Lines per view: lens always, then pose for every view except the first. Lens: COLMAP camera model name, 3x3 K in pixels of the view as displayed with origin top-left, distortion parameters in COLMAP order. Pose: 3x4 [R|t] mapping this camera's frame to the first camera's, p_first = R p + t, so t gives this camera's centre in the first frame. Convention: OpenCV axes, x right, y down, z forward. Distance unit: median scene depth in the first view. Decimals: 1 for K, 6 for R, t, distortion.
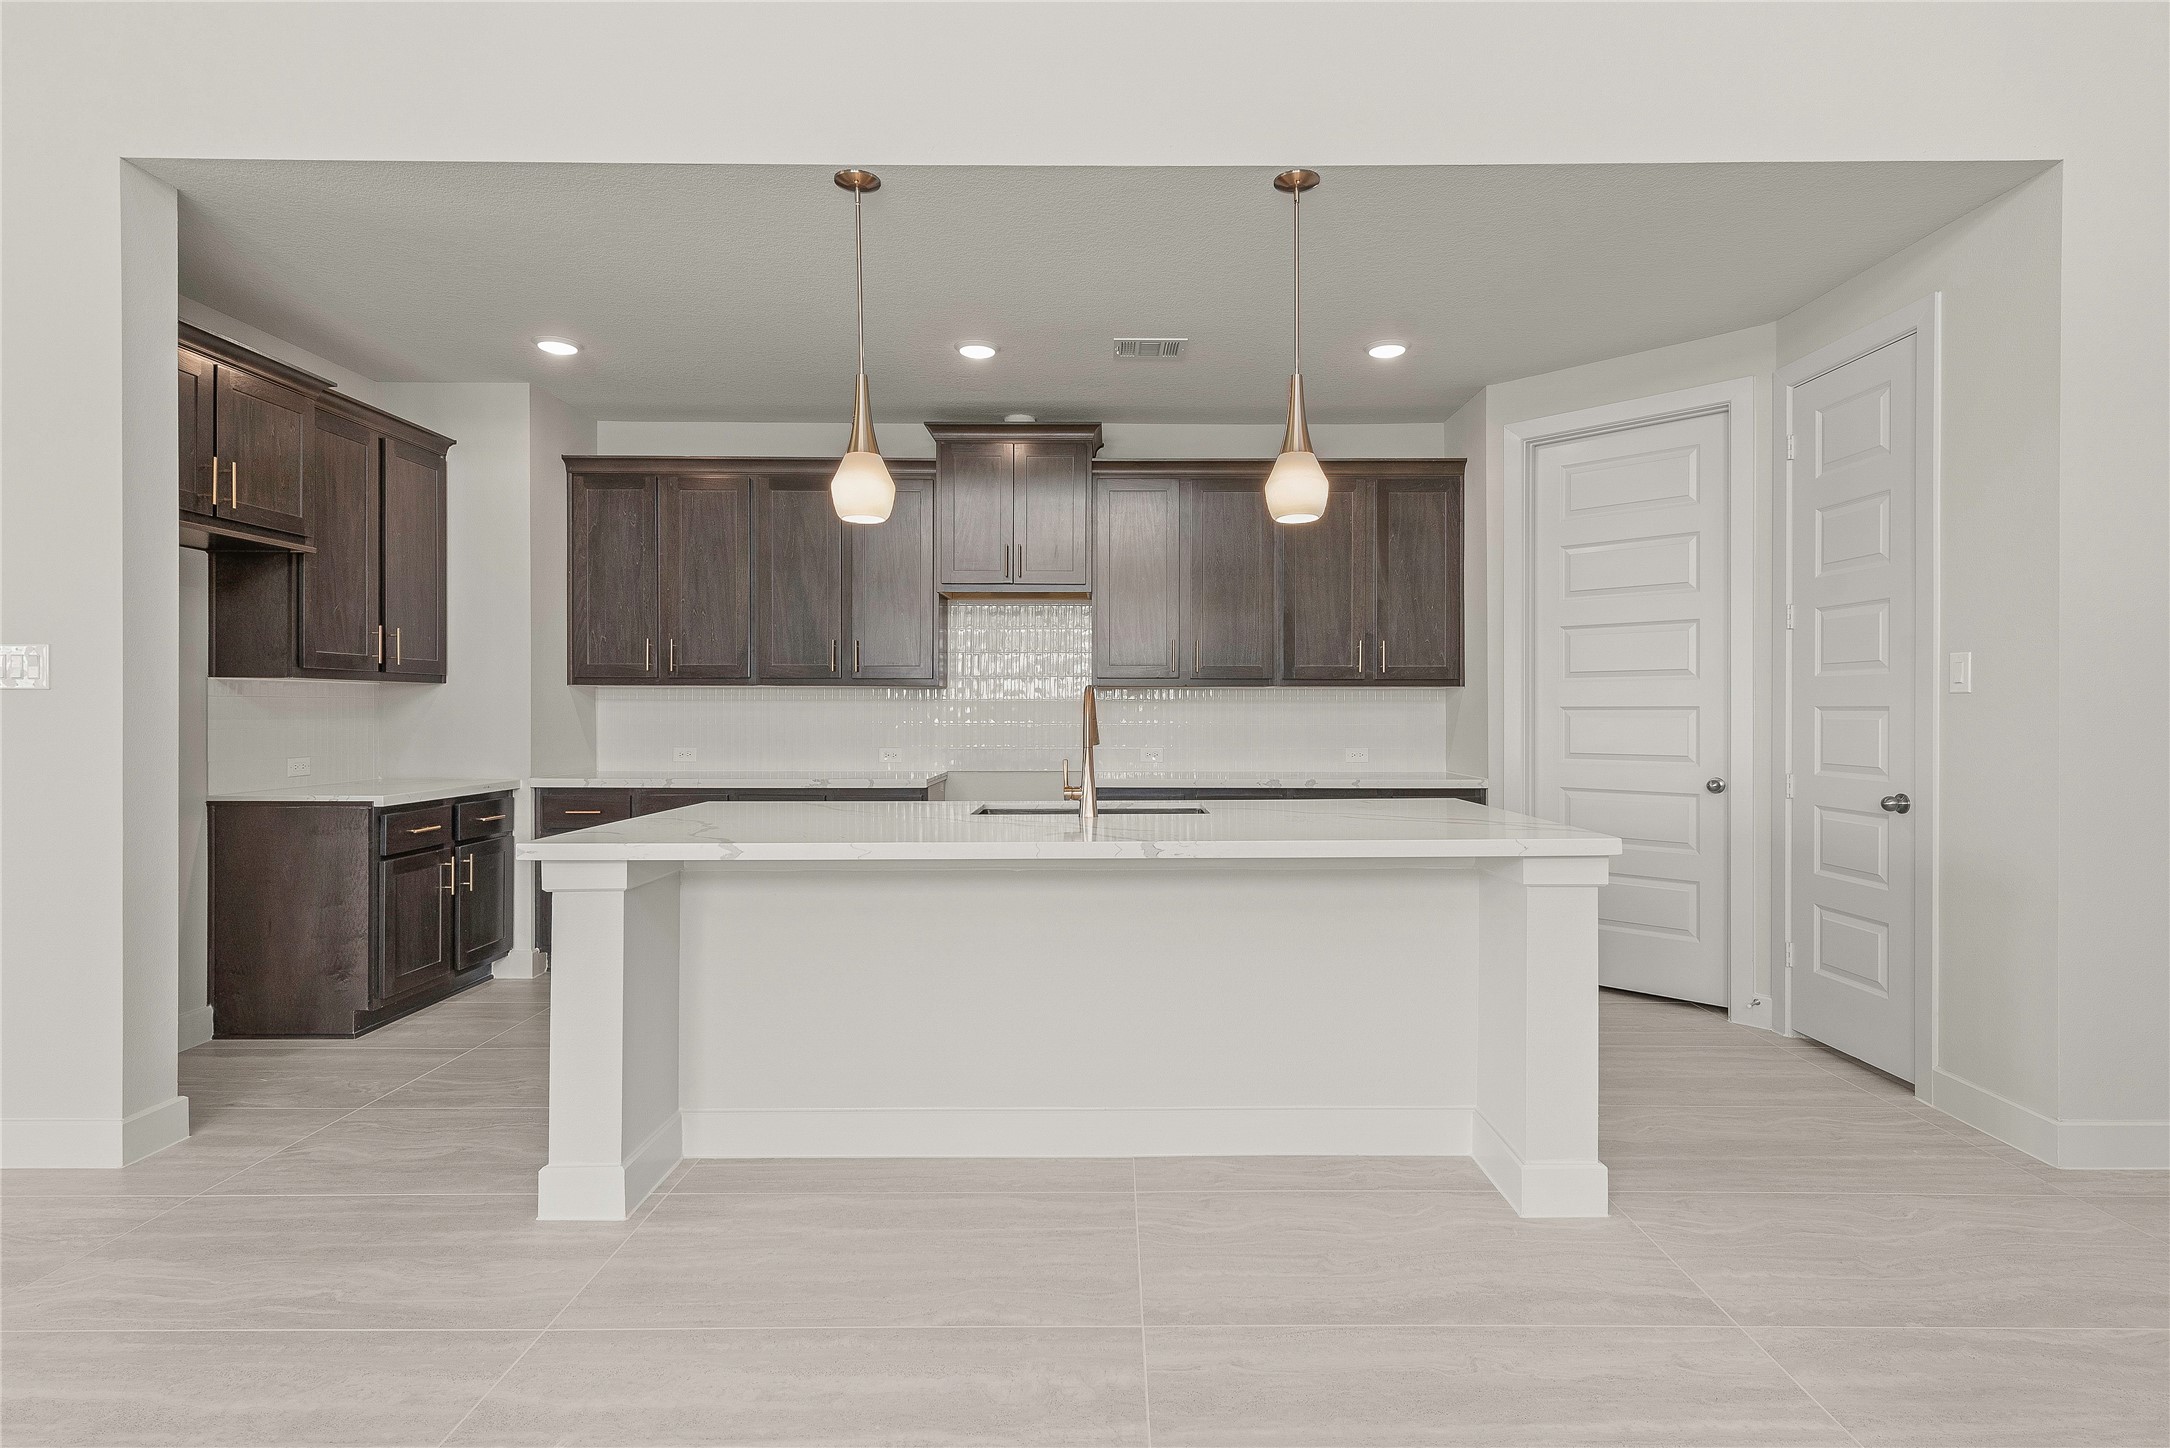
lens RADIAL K [[1056.0, 0, 1118.9], [0, 1056.0, 713.5], [0, 0, 1]] dist [0.004180, 0.000451]
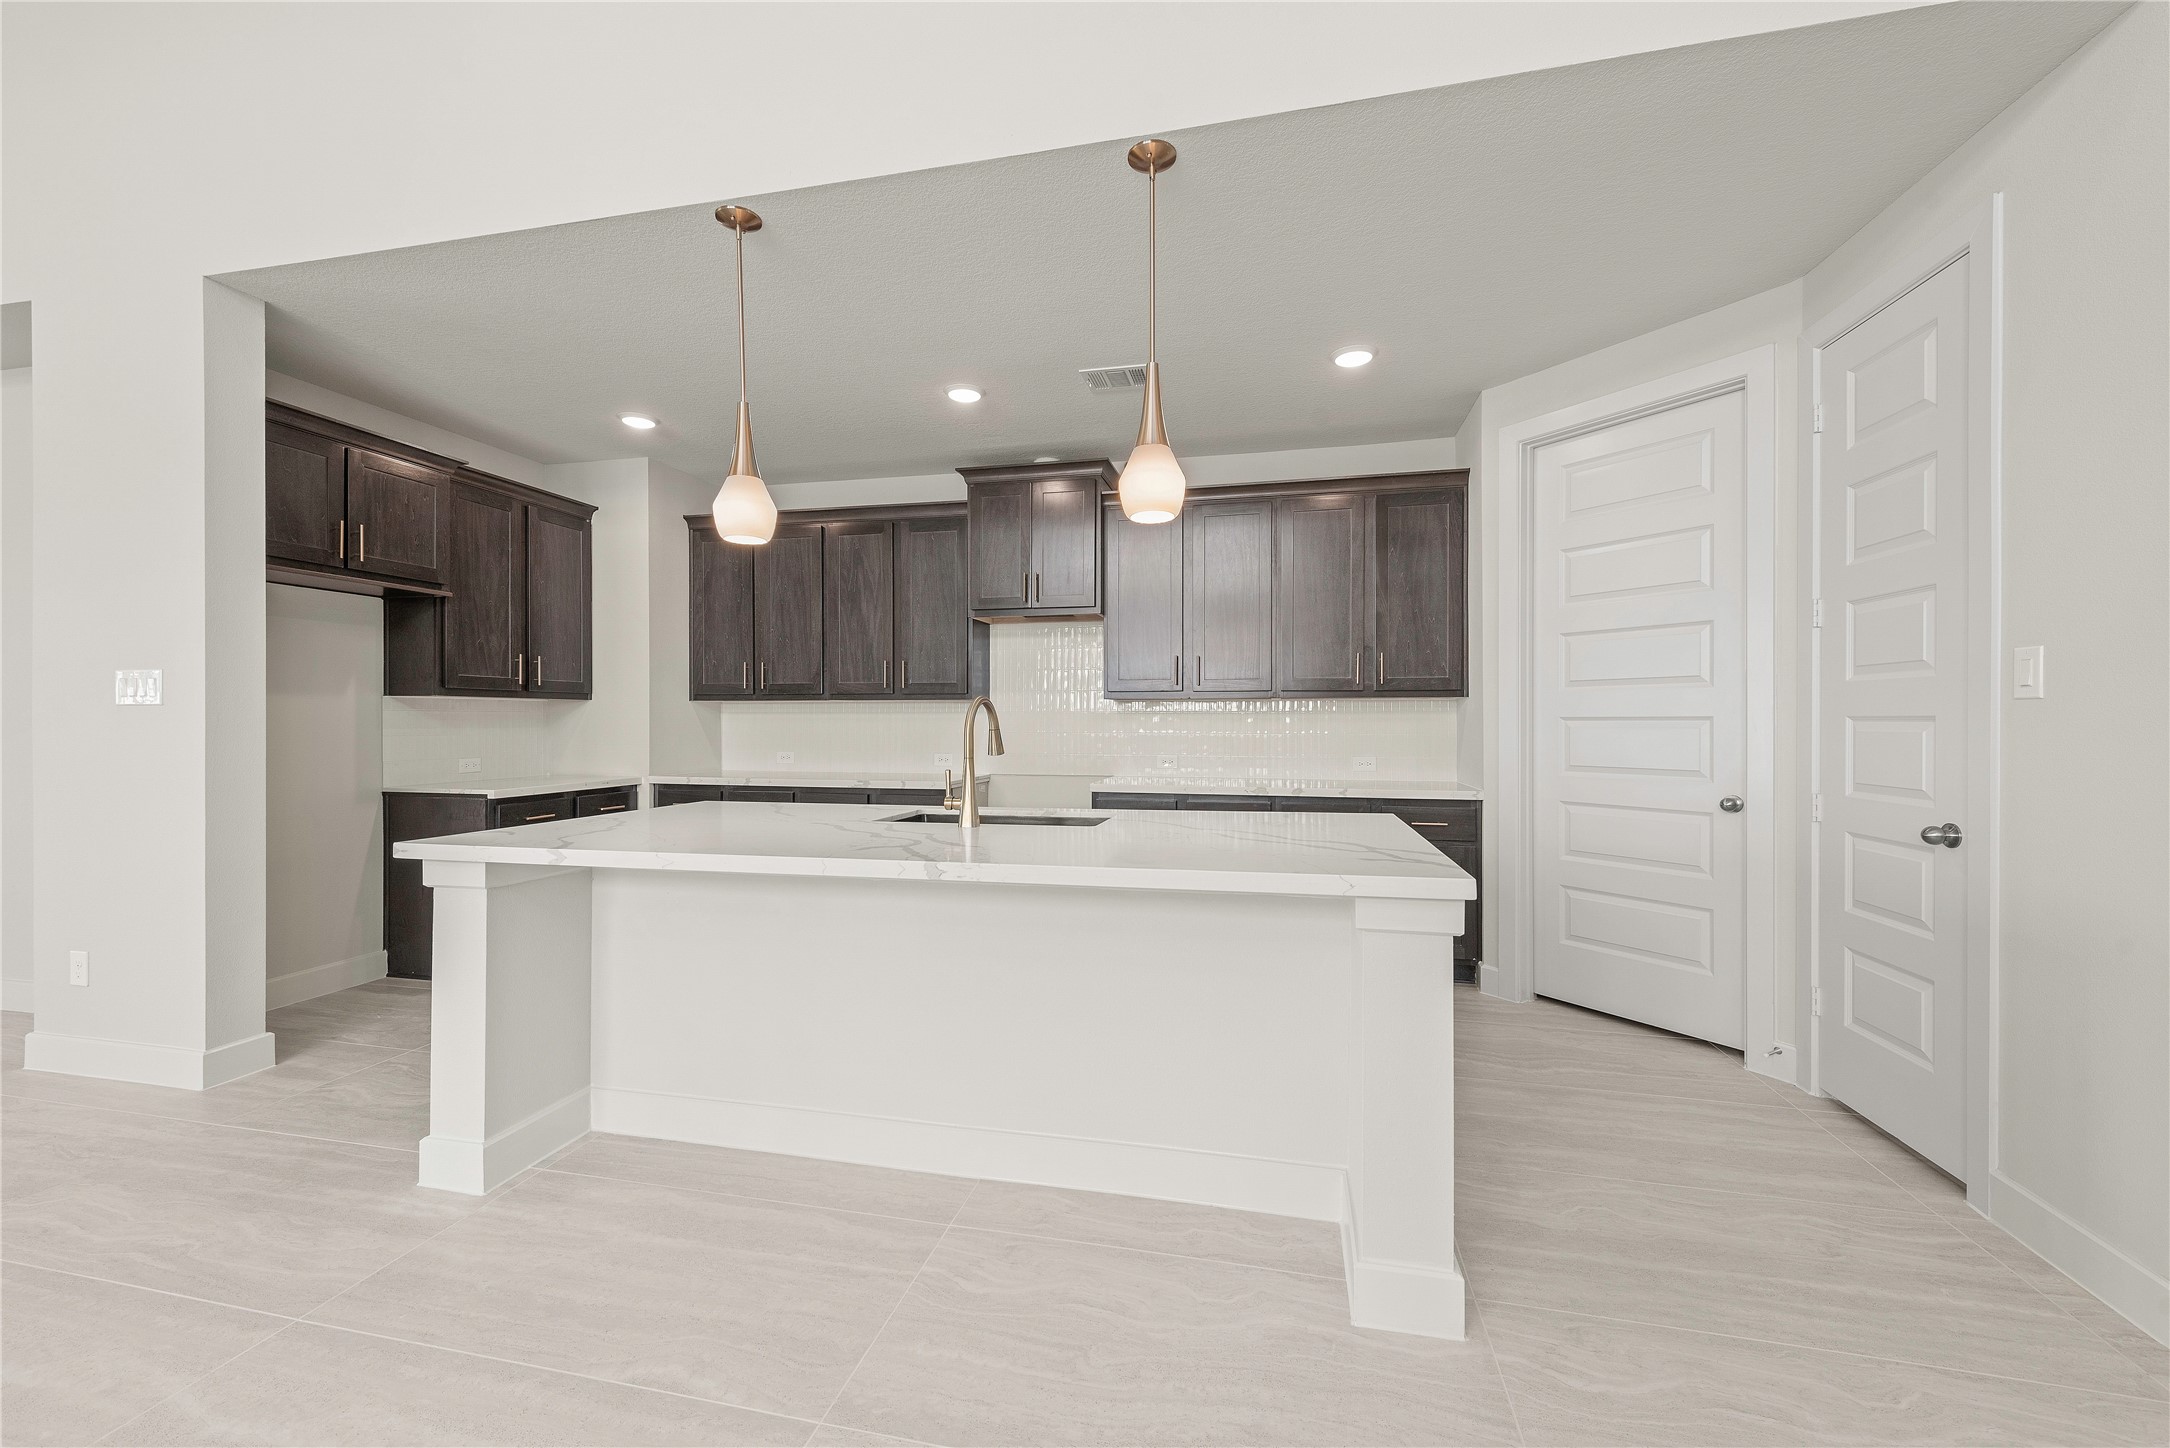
lens RADIAL K [[845.1, 0, 1085.0], [0, 845.1, 724.0], [0, 0, 1]] dist [0.002010, -0.000075]
pose [[0.974857, 0.000248, -0.222830, 0.201195], [-0.000112, 1.000000, 0.000623, -0.000737], [0.222830, -0.000583, 0.974857, 0.185805]]
